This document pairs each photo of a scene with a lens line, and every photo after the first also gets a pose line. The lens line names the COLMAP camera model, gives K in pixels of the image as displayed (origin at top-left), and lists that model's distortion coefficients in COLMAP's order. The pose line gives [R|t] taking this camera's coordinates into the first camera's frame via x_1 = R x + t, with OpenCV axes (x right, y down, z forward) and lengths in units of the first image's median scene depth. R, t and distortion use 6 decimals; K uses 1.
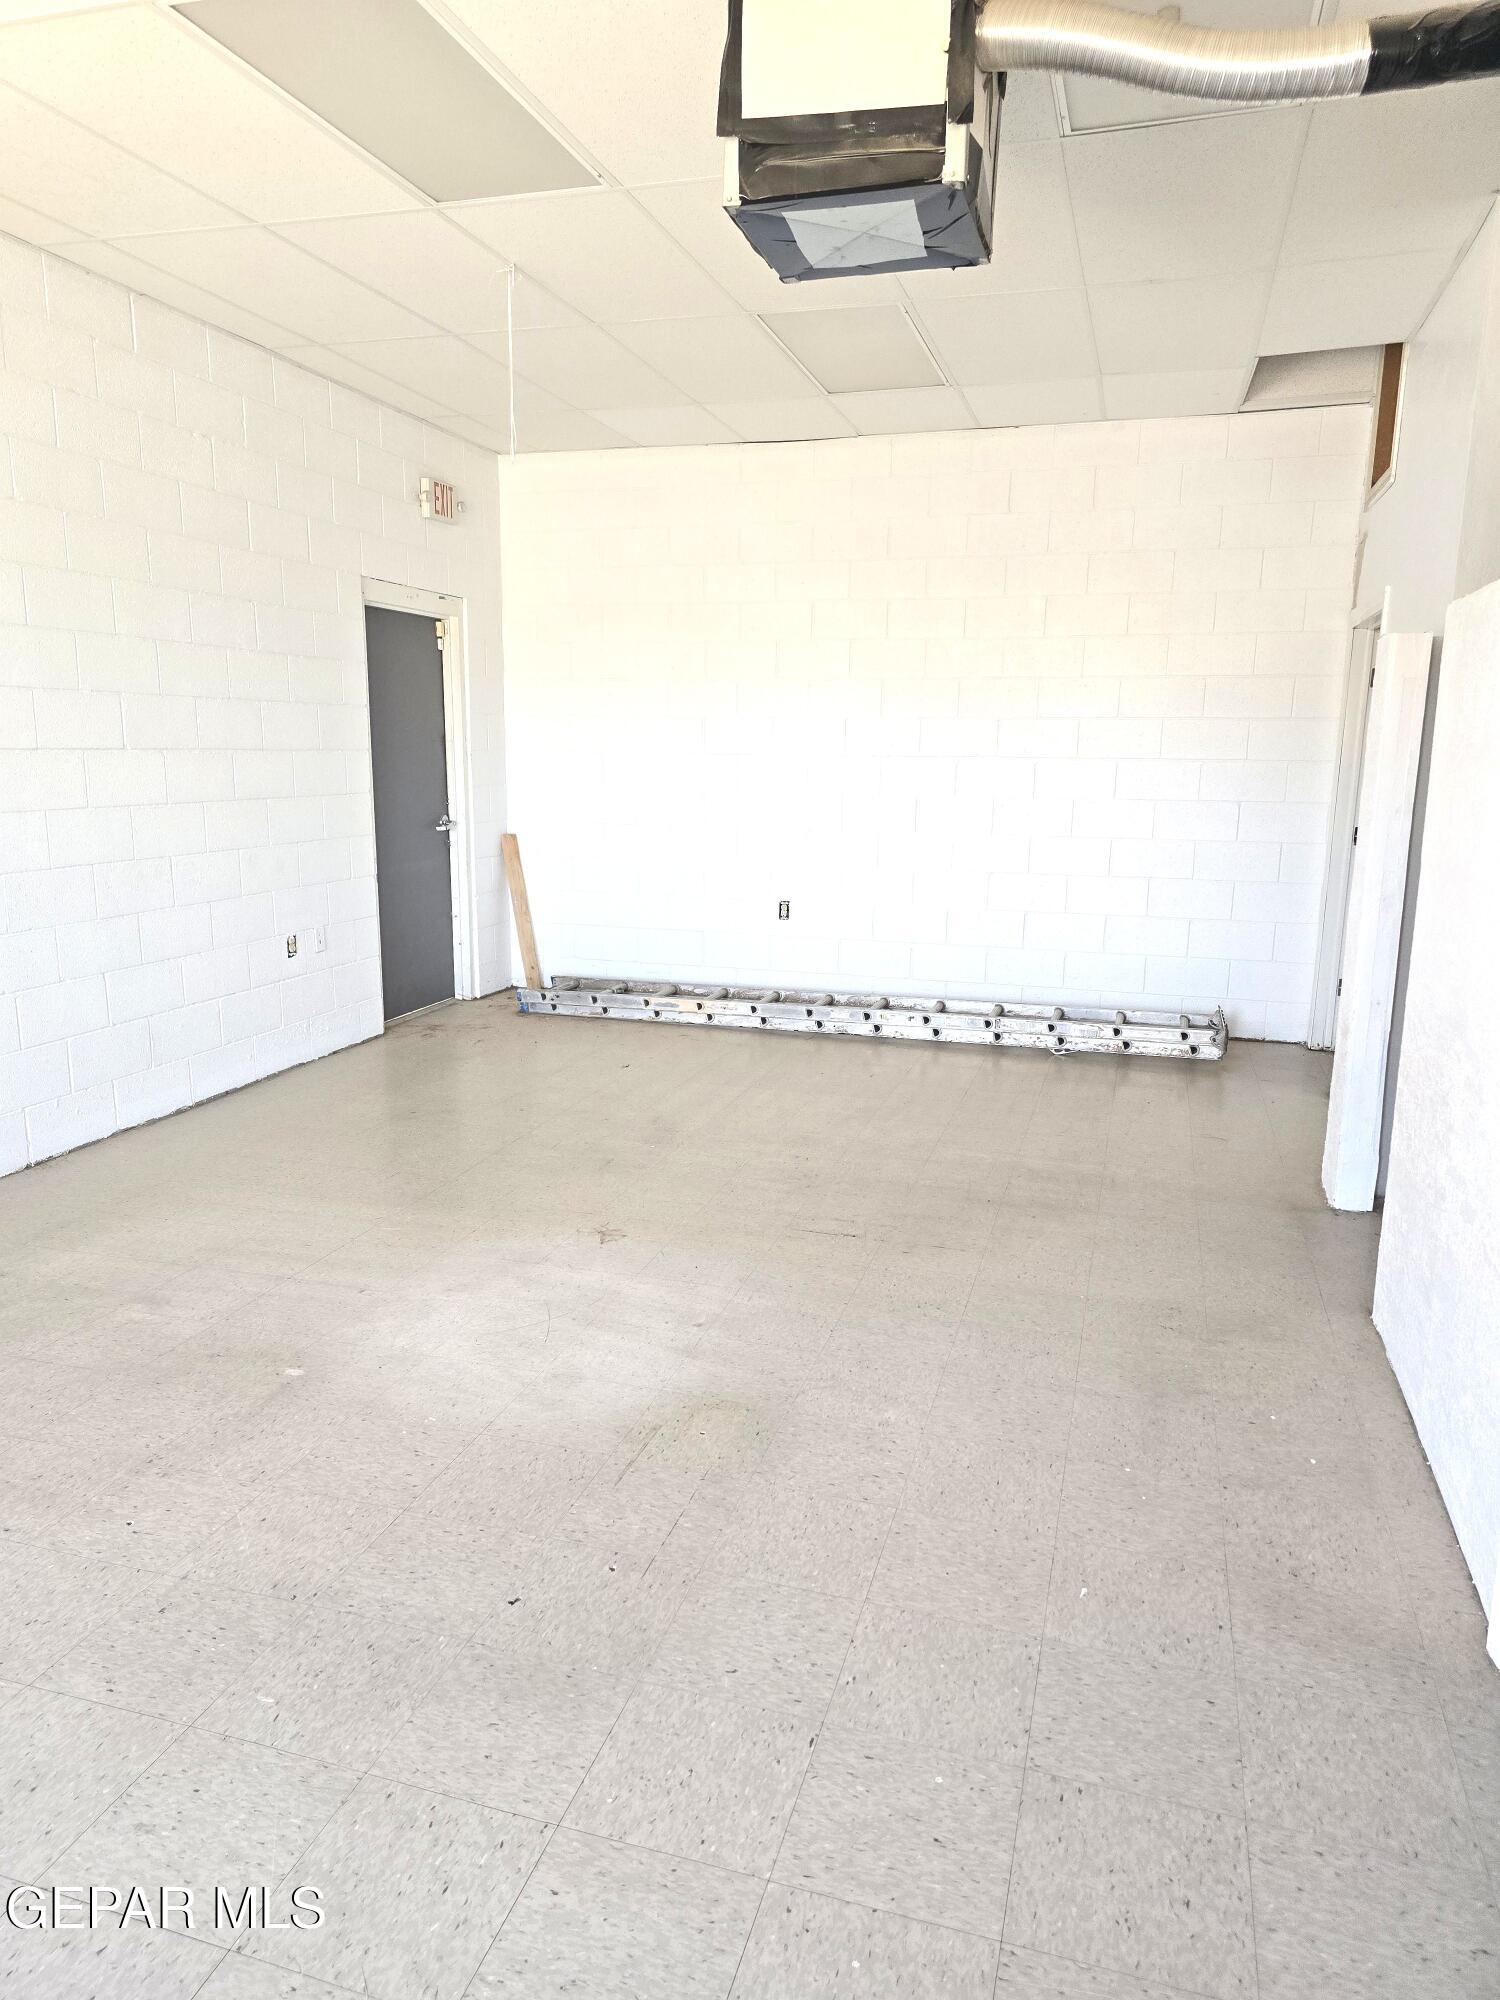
lens RADIAL K [[1364.1, 0, 749.0], [0, 1364.1, 1000.7], [0, 0, 1]] dist [0.058918, -0.045311]
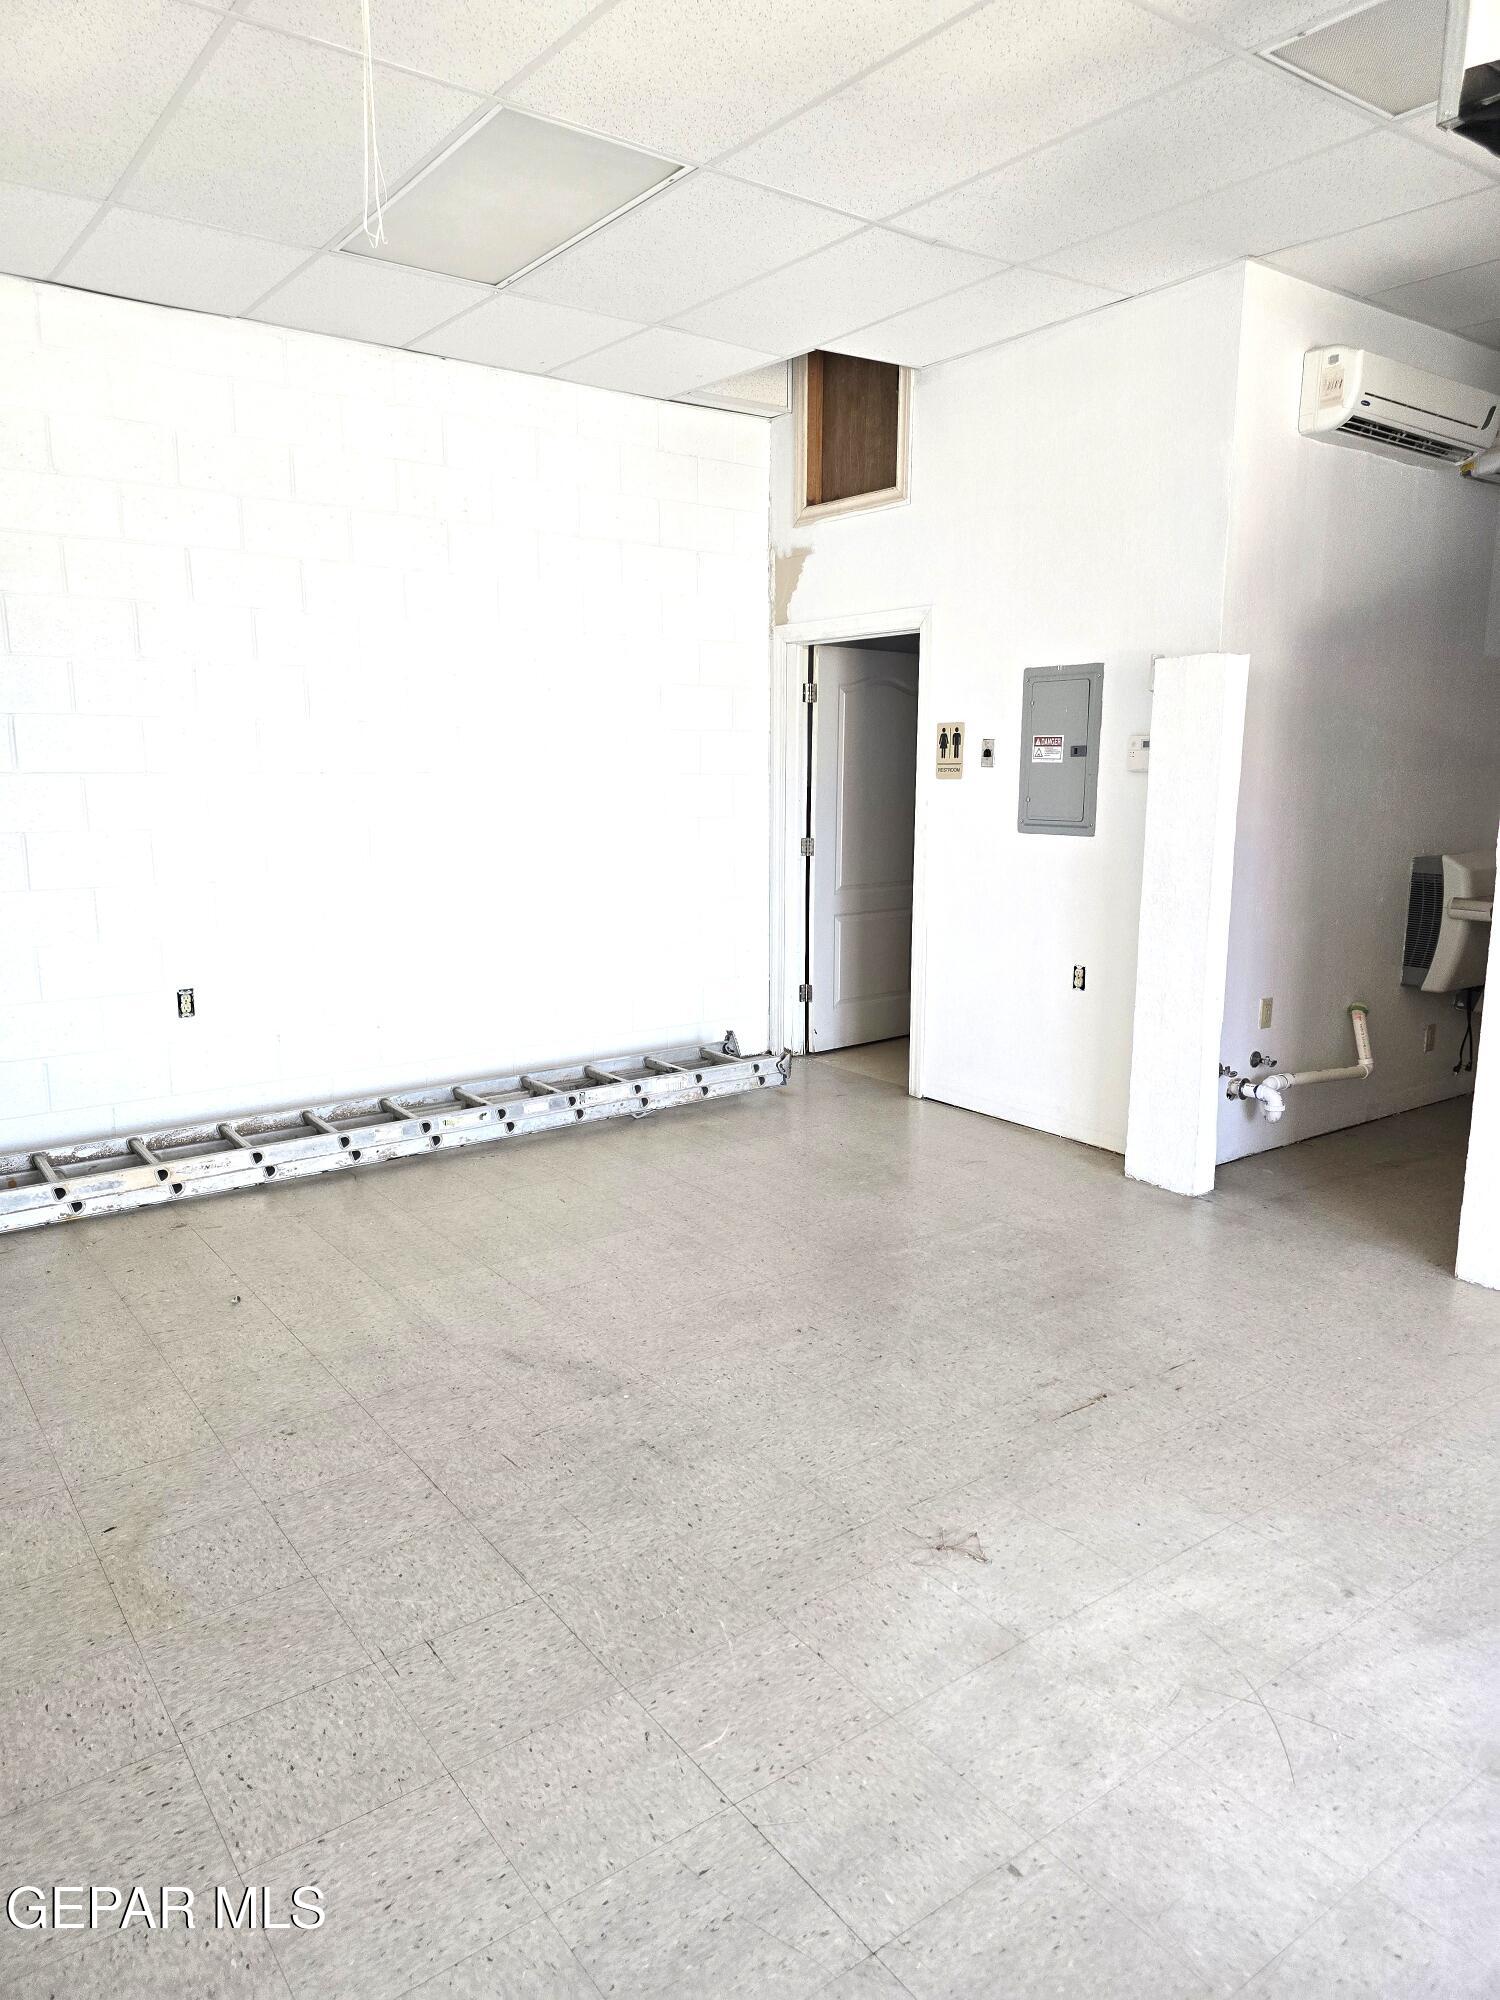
lens RADIAL K [[1364.1, 0, 754.3], [0, 1364.1, 999.8], [0, 0, 1]] dist [0.058918, -0.045311]
pose [[0.586713, -0.155915, 0.794644, -0.403718], [0.155582, 0.984712, 0.078337, -0.090559], [-0.794709, 0.077671, 0.602000, 0.437908]]
